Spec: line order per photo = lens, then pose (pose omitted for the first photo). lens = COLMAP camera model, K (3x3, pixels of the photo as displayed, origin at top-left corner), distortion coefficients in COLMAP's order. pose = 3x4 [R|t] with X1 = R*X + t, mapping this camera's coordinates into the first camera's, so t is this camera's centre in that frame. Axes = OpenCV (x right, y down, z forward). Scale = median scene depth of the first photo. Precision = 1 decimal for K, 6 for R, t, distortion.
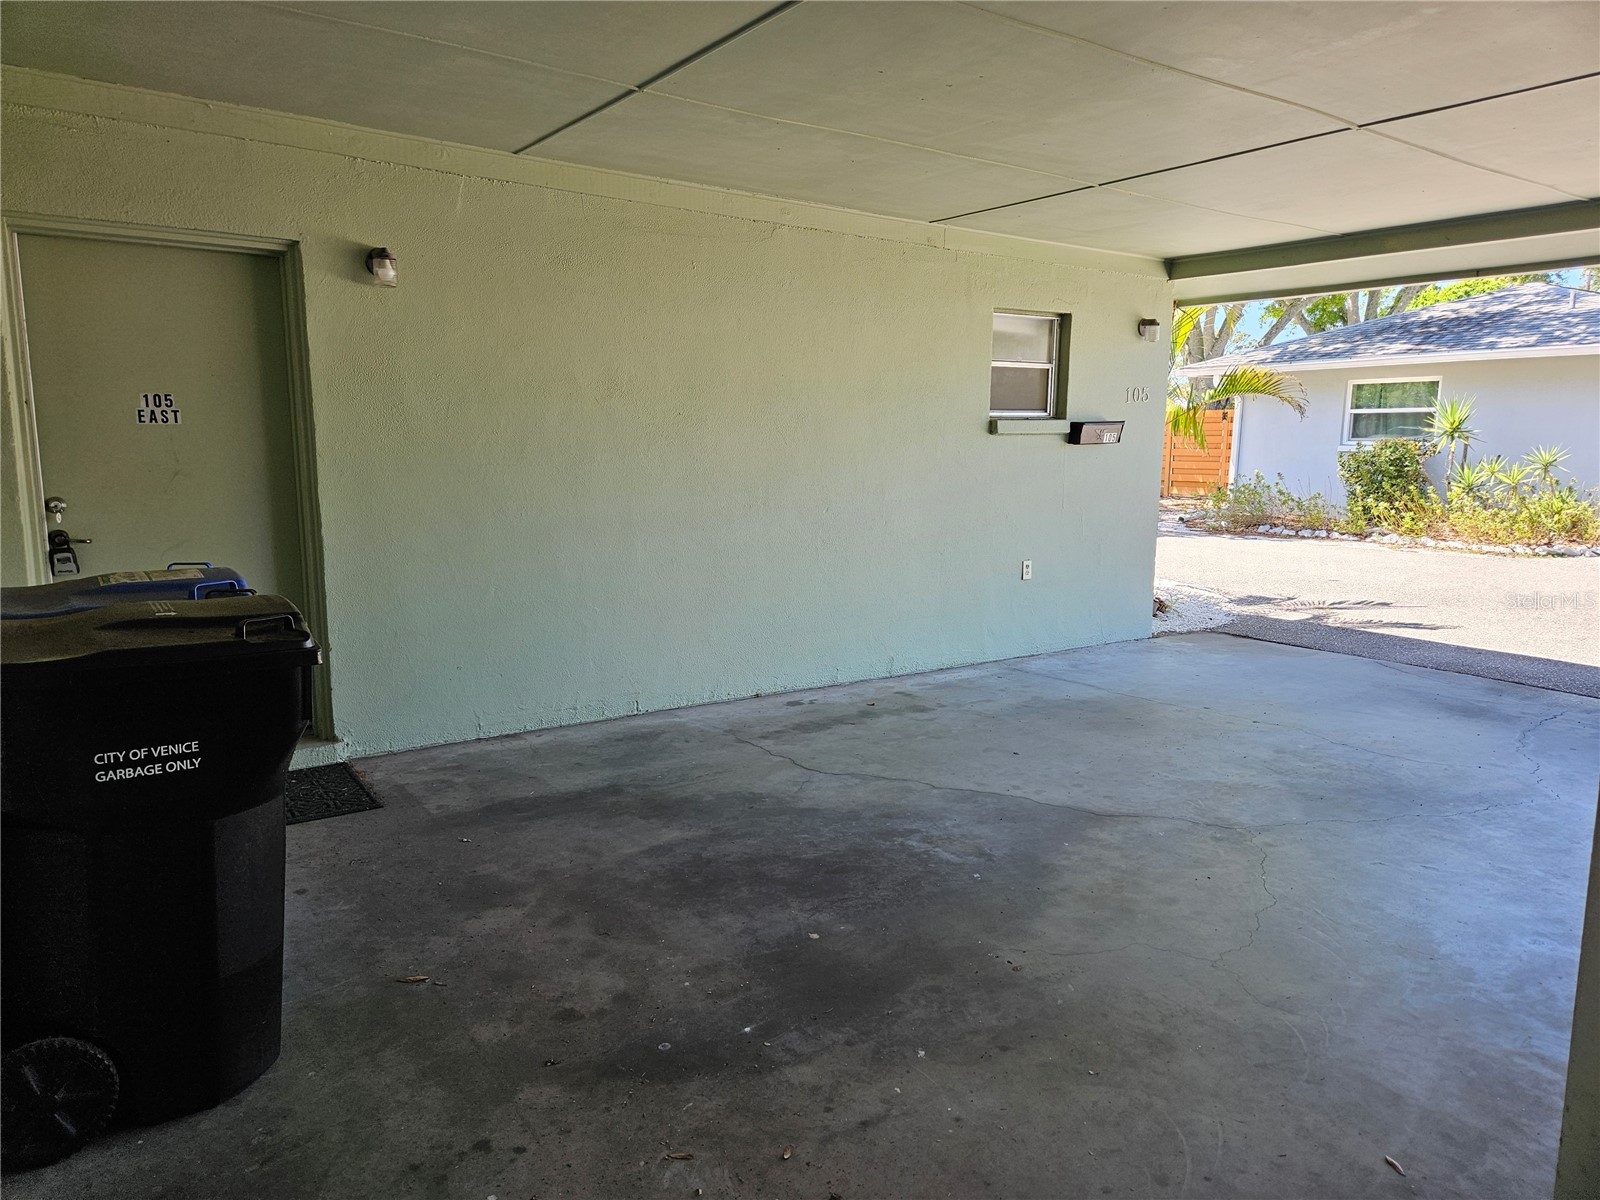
lens RADIAL K [[1068.8, 0, 797.9], [0, 1068.8, 591.9], [0, 0, 1]] dist [0.002678, 0.000892]
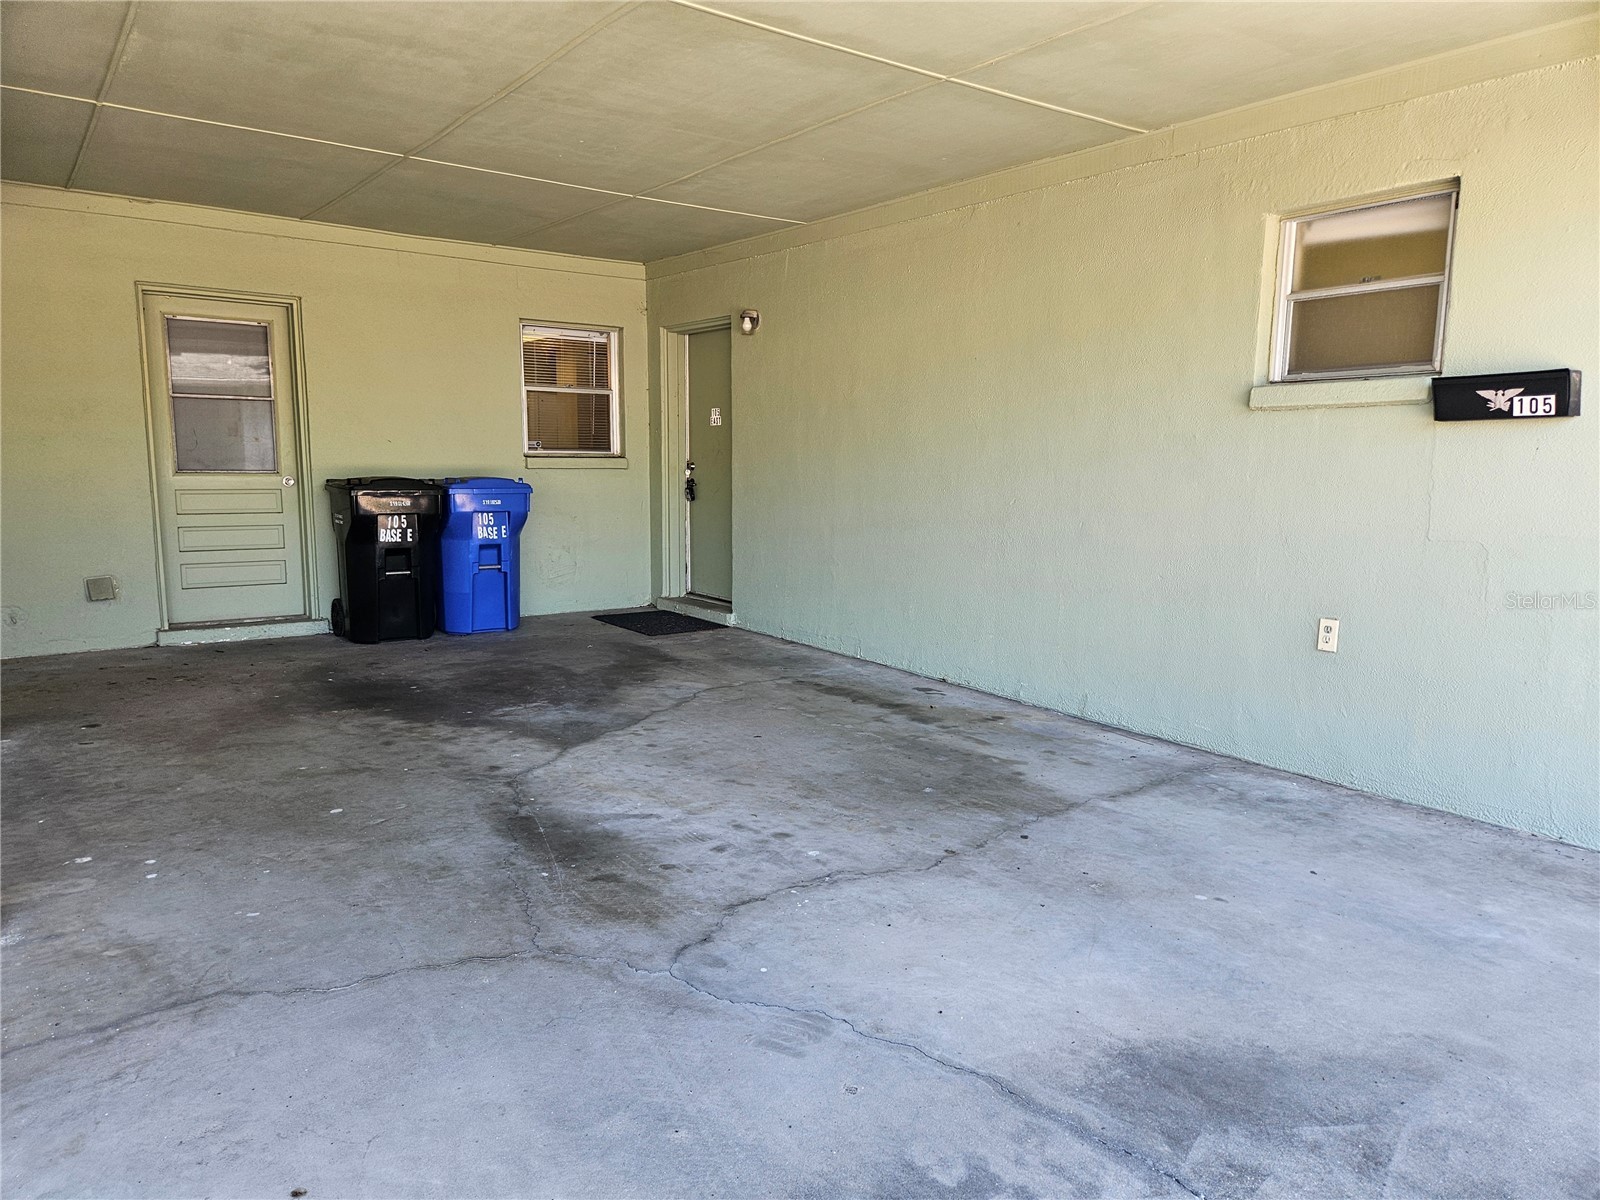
lens RADIAL K [[1068.8, 0, 797.6], [0, 1068.8, 610.1], [0, 0, 1]] dist [0.002678, 0.000892]
pose [[0.030160, 0.129053, -0.991179, 1.236523], [-0.171372, 0.977614, 0.122072, -0.087688], [0.984745, 0.166179, 0.051601, 1.058012]]
